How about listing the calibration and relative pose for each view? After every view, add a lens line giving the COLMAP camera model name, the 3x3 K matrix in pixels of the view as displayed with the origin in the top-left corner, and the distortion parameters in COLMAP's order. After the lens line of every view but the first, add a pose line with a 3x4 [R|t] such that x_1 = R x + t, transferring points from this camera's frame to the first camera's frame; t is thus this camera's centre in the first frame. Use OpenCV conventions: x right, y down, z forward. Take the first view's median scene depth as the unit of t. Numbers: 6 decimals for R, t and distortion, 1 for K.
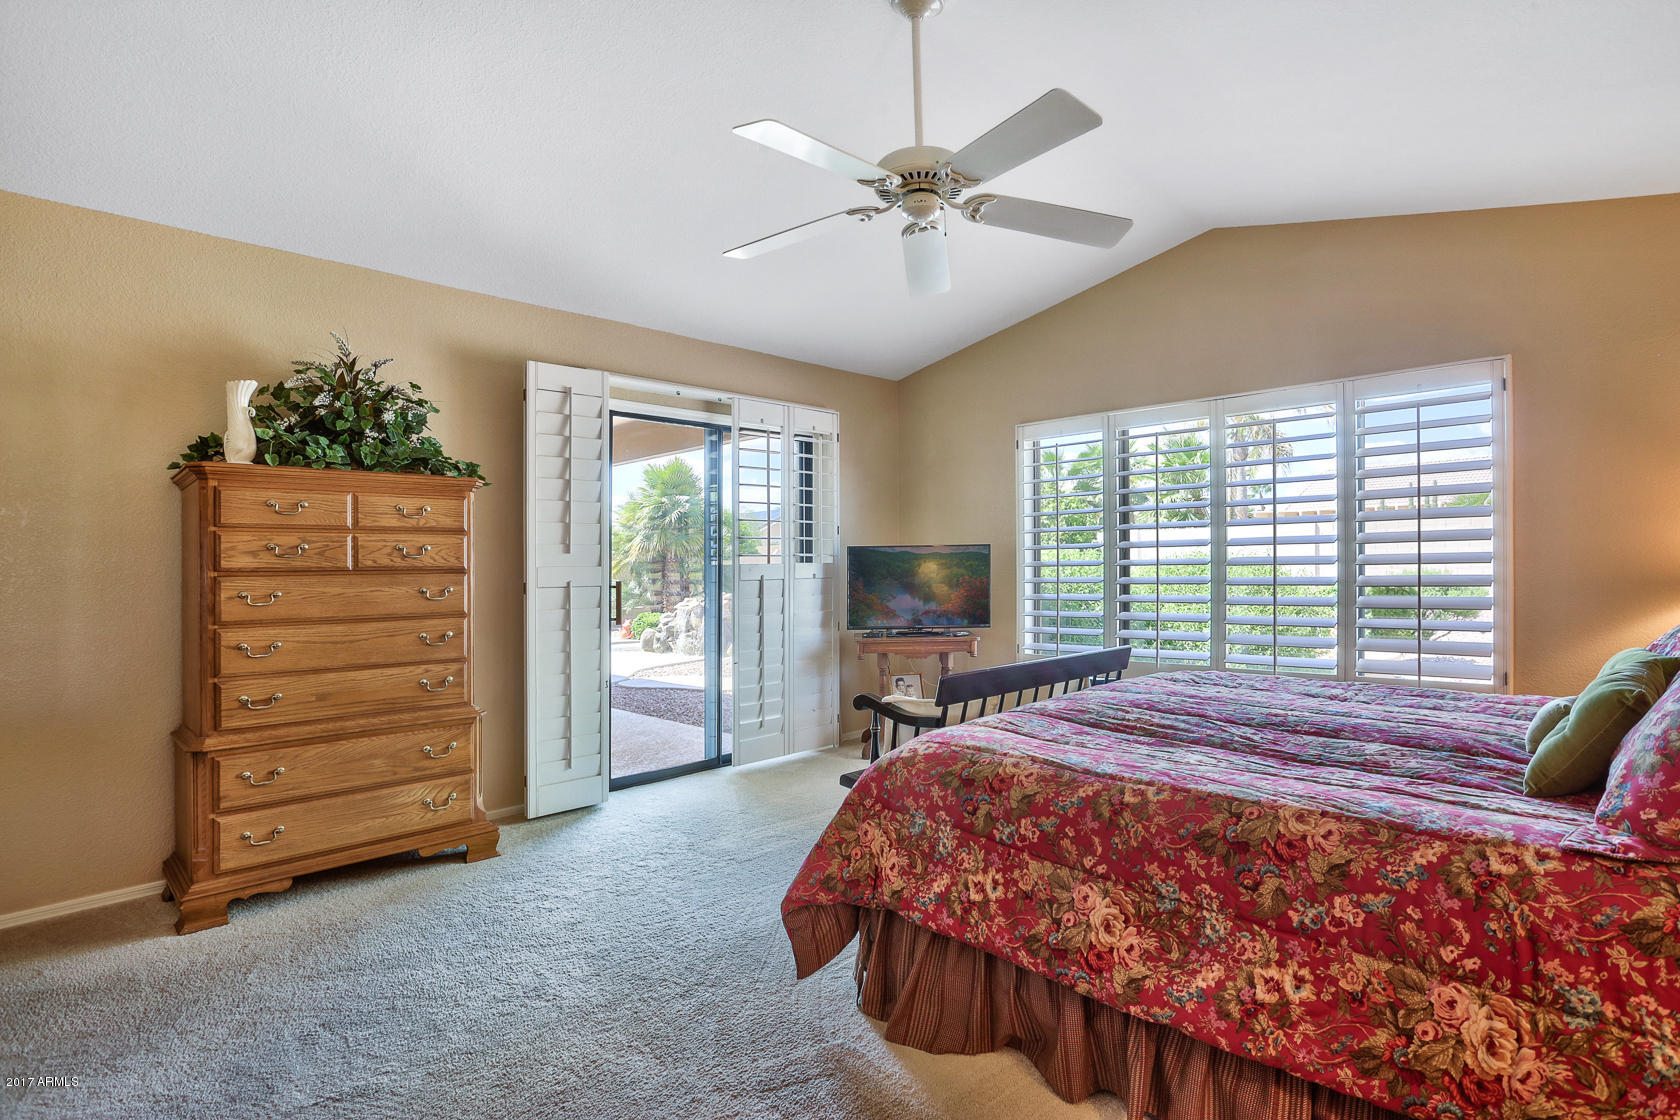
lens RADIAL K [[858.7, 0, 856.6], [0, 858.7, 559.0], [0, 0, 1]] dist [-0.087880, 0.051020]
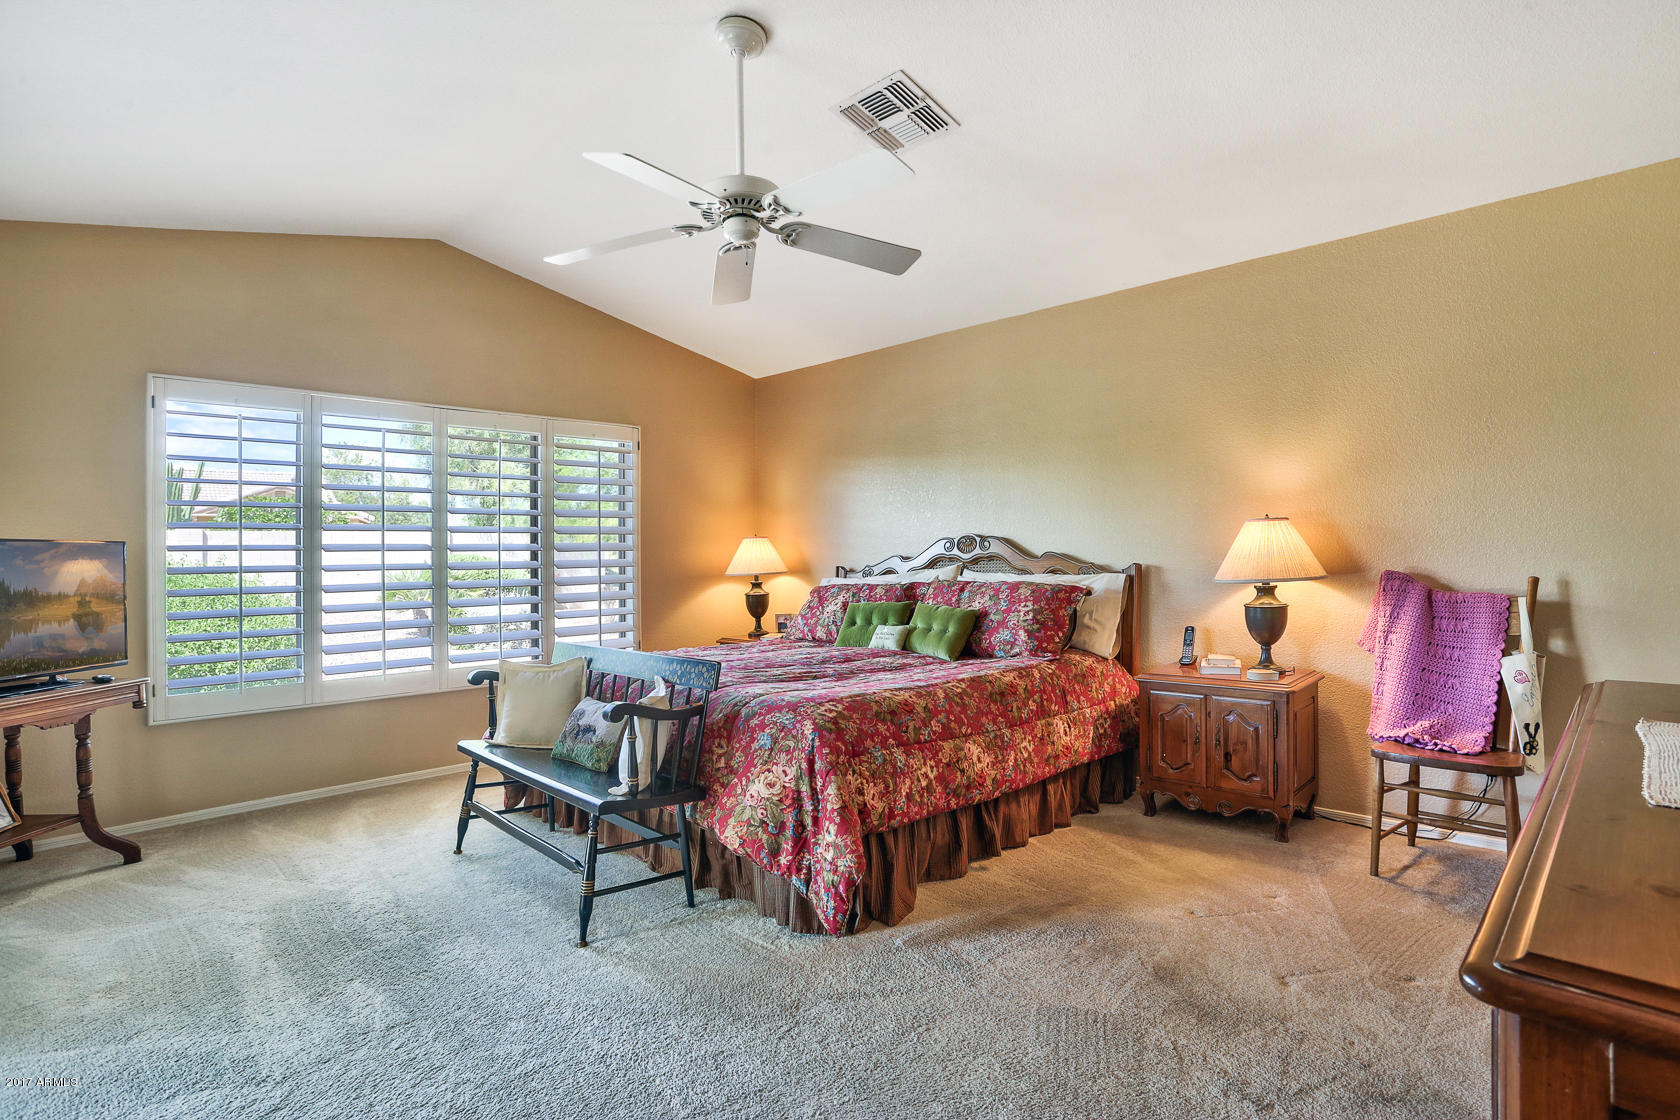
lens RADIAL K [[858.7, 0, 856.6], [0, 858.7, 559.0], [0, 0, 1]] dist [-0.087880, 0.051020]
pose [[-0.016376, 0.013272, 0.999778, -1.228591], [0.012231, 0.999840, -0.013073, 0.029216], [-0.999791, 0.012014, -0.016536, 1.052150]]
